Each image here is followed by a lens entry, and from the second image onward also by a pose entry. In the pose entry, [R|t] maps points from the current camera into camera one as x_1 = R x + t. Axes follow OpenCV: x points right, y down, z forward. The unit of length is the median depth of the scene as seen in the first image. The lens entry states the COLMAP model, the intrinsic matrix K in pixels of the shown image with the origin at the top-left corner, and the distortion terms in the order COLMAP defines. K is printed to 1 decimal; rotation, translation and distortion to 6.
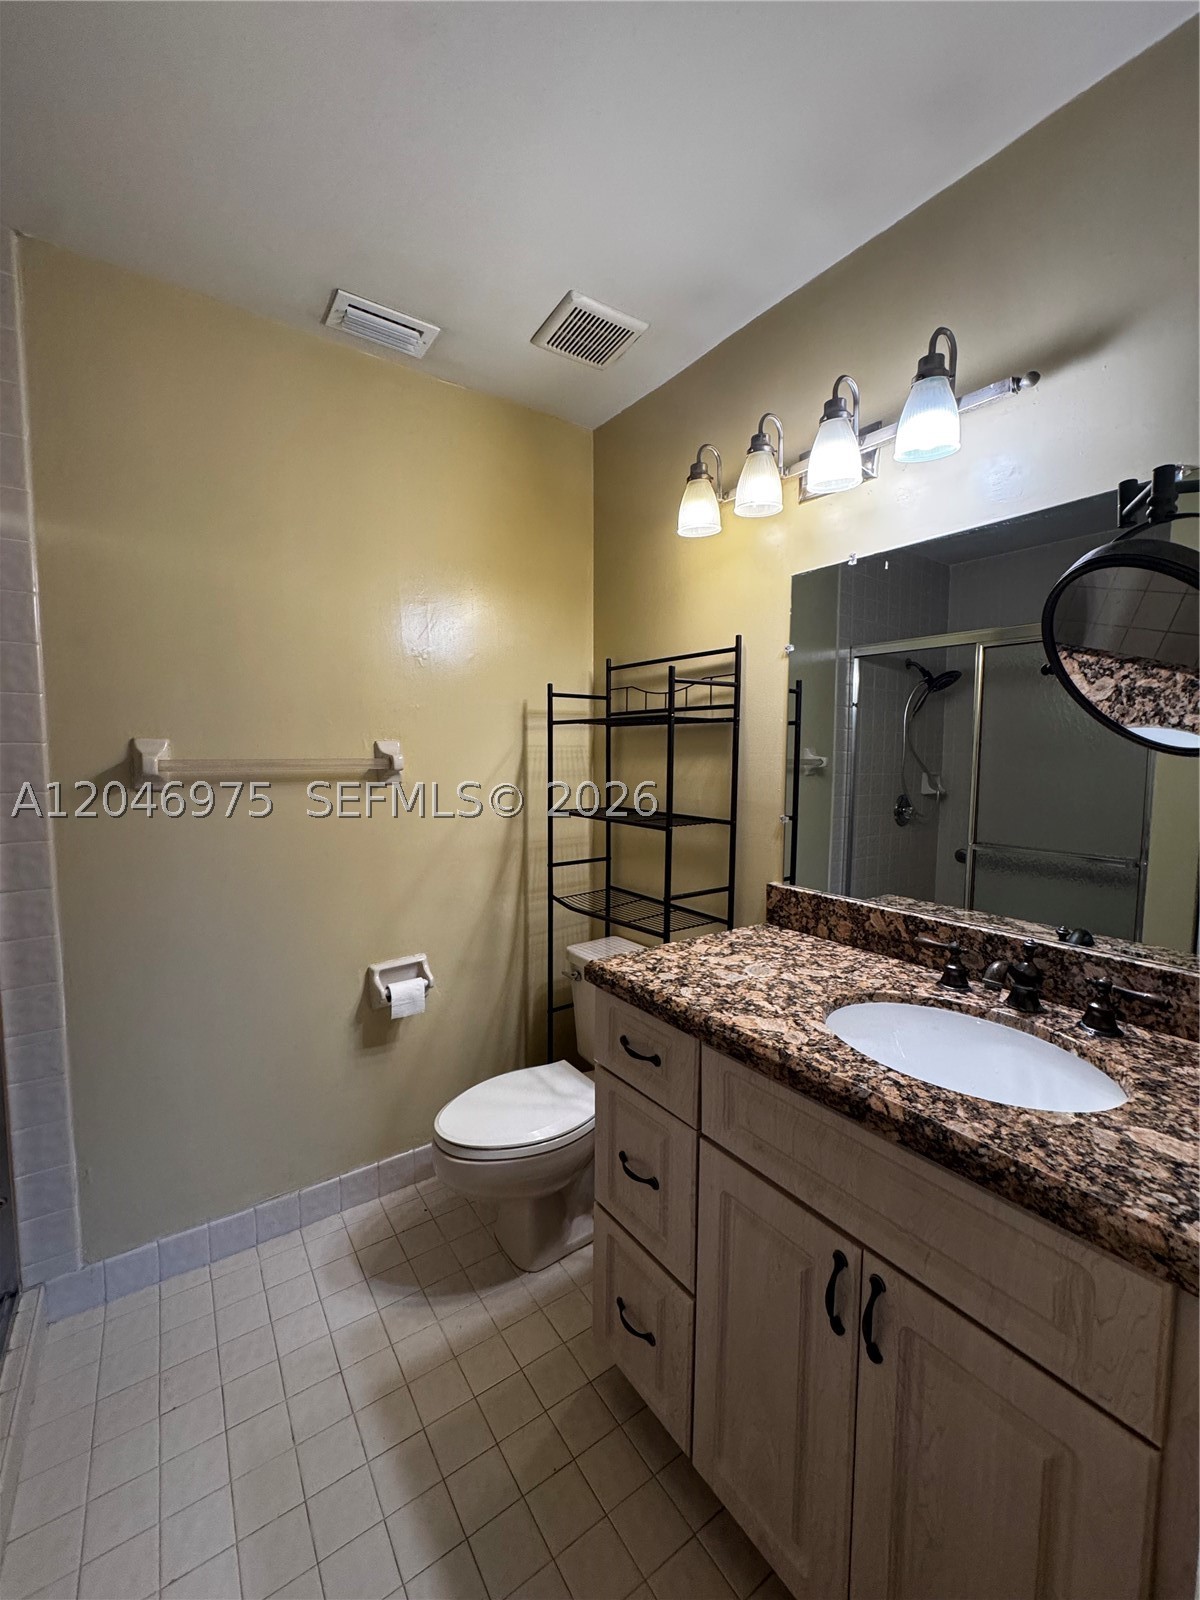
lens RADIAL K [[636.4, 0, 571.2], [0, 636.4, 780.1], [0, 0, 1]] dist [-0.000462, -0.000244]
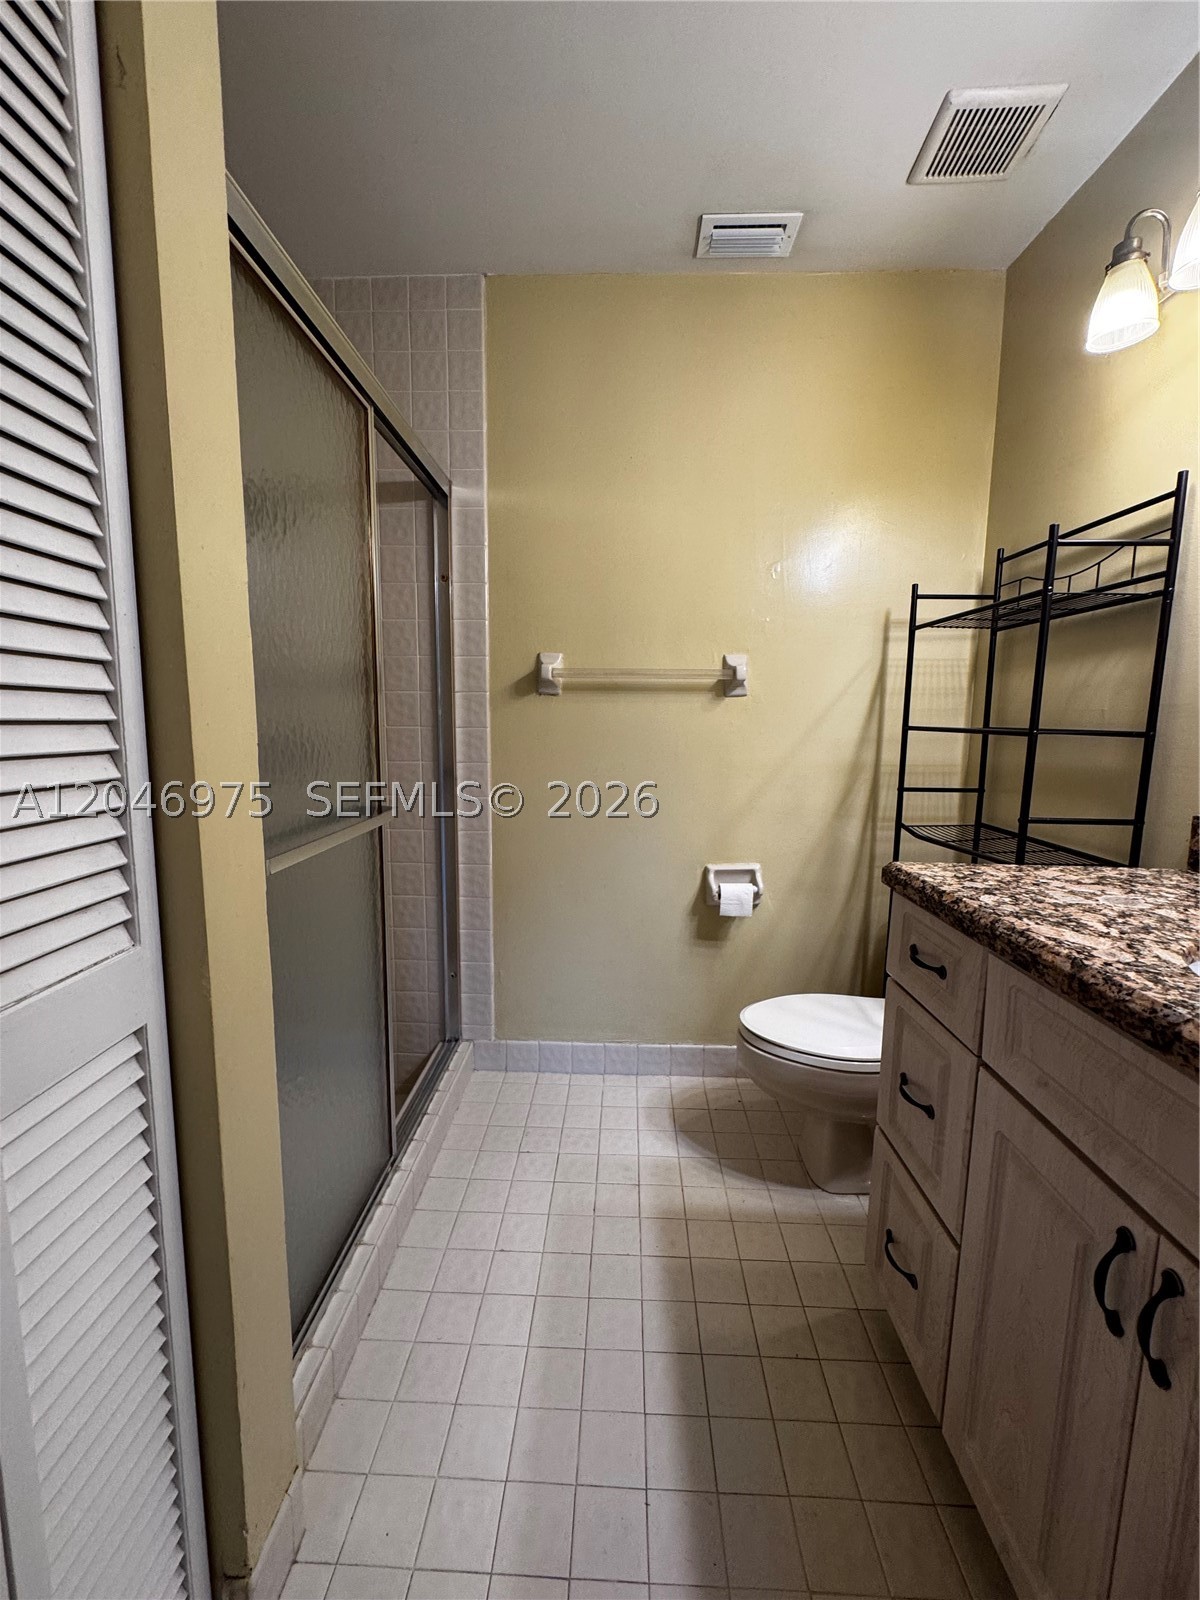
lens RADIAL K [[636.4, 0, 613.1], [0, 636.4, 798.5], [0, 0, 1]] dist [-0.000462, -0.000244]
pose [[0.807563, 0.077243, -0.584701, 0.202554], [-0.052451, 0.996864, 0.059249, 0.139475], [0.587444, -0.017179, 0.809082, 0.036082]]
